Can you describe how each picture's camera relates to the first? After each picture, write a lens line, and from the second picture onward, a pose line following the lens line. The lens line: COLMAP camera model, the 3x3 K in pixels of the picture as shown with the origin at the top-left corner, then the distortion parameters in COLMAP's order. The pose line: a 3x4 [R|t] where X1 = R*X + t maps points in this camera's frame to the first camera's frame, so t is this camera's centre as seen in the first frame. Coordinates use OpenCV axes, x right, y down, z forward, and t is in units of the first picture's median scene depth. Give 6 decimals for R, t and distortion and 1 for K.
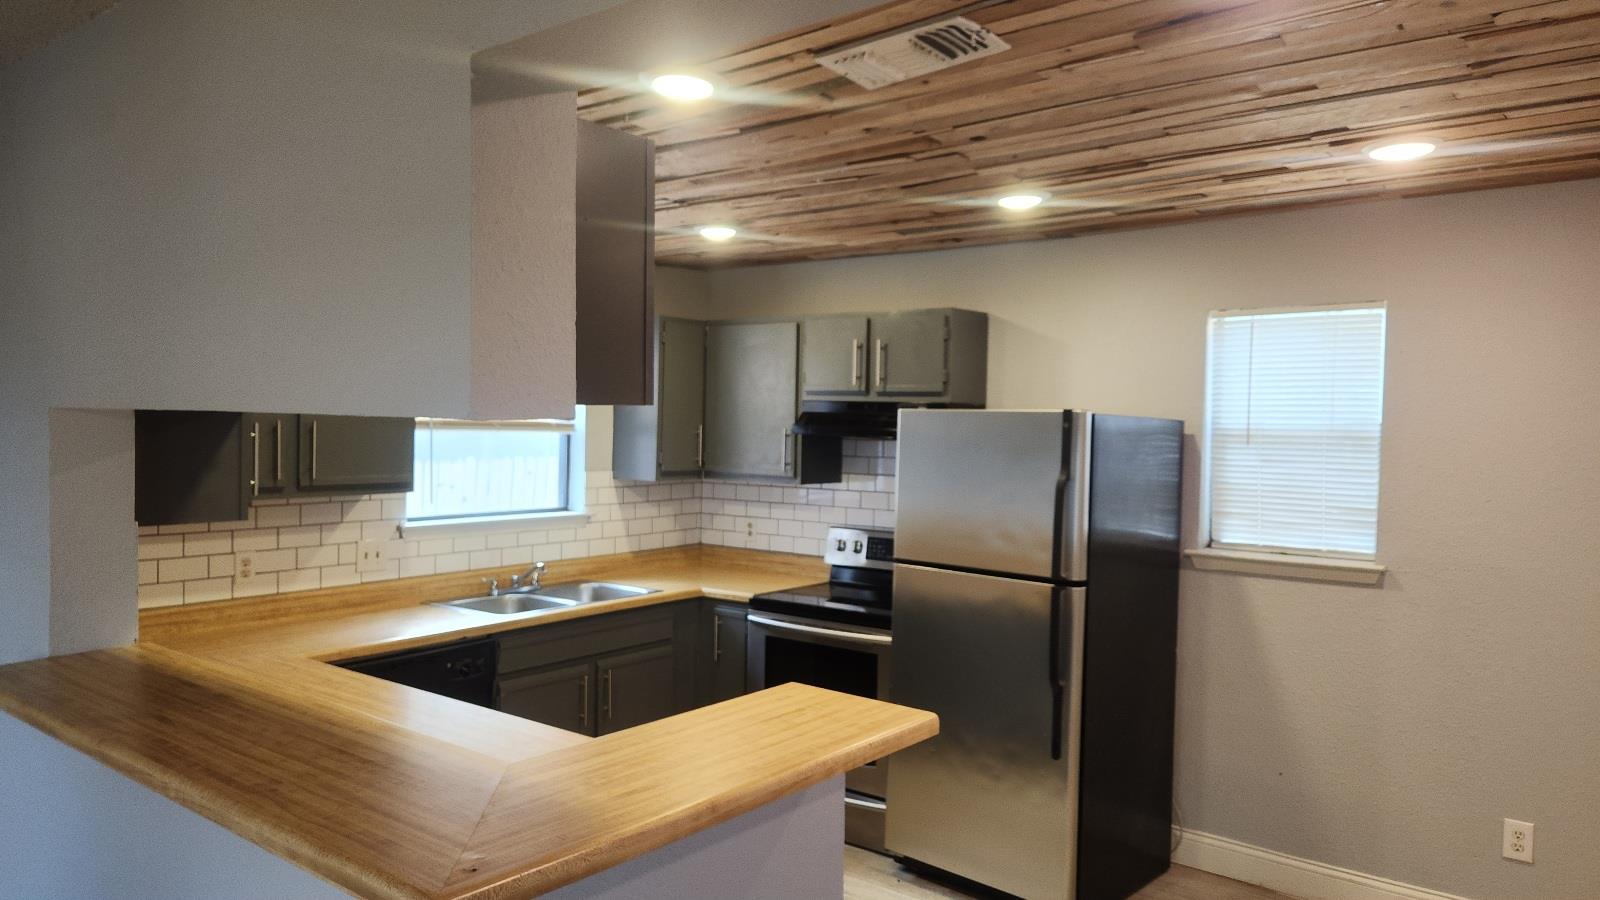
lens RADIAL K [[1103.9, 0, 797.1], [0, 1103.9, 461.2], [0, 0, 1]] dist [0.066079, -0.007118]
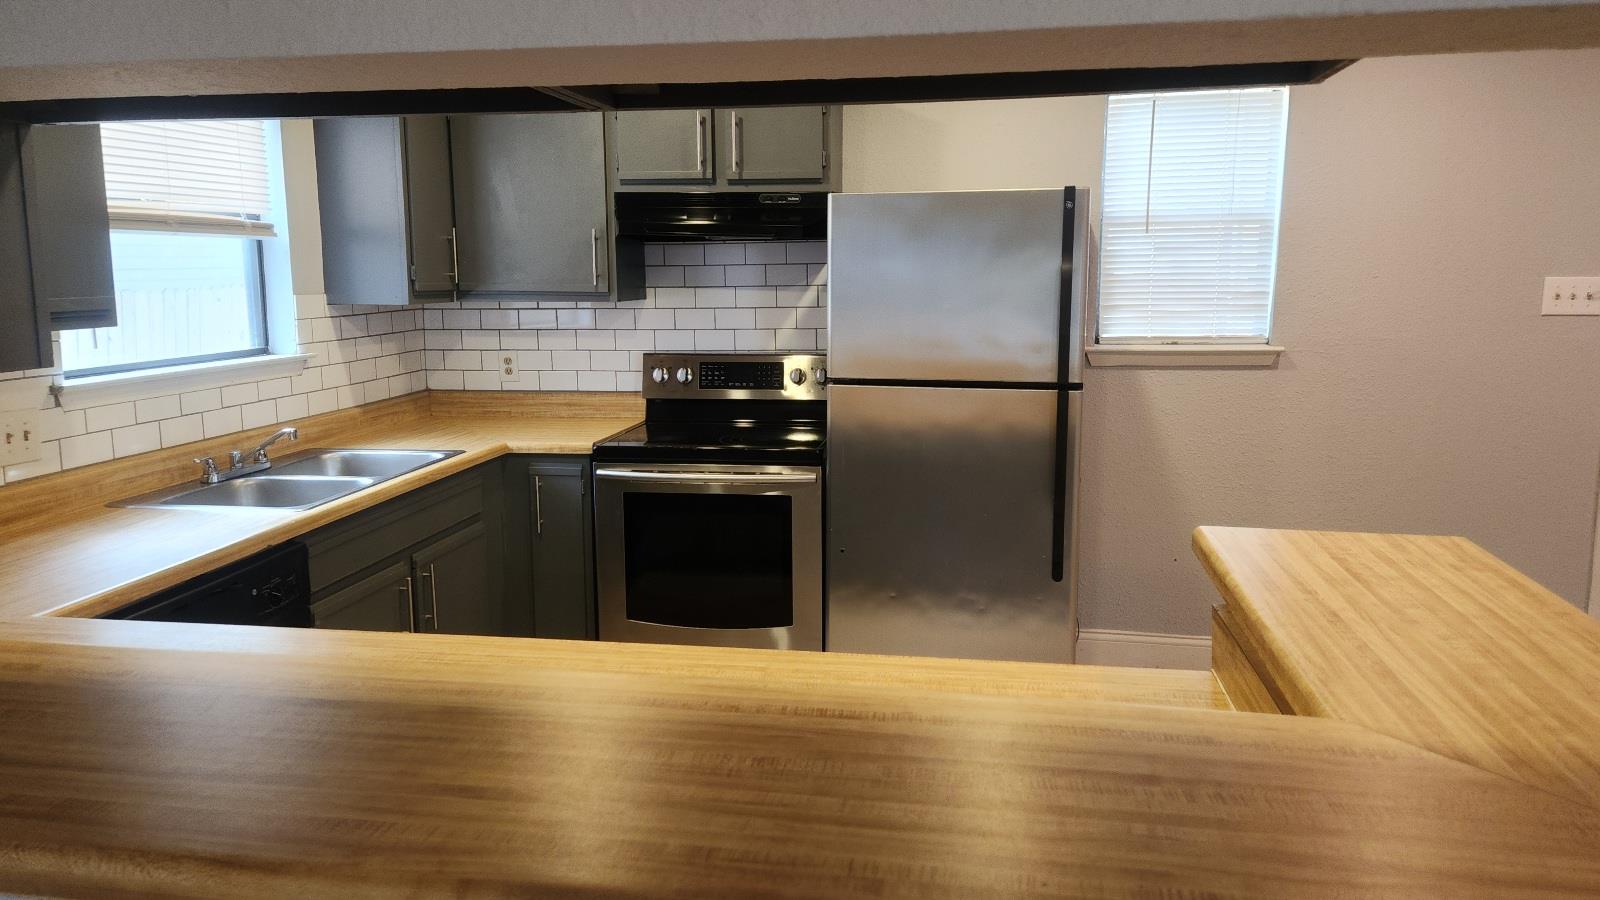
lens RADIAL K [[1103.9, 0, 800.4], [0, 1103.9, 434.5], [0, 0, 1]] dist [0.066079, -0.007118]
pose [[0.875217, -0.095606, 0.474188, -0.280406], [0.037841, 0.990802, 0.129922, 0.018449], [-0.482248, -0.095766, 0.870785, 0.248560]]
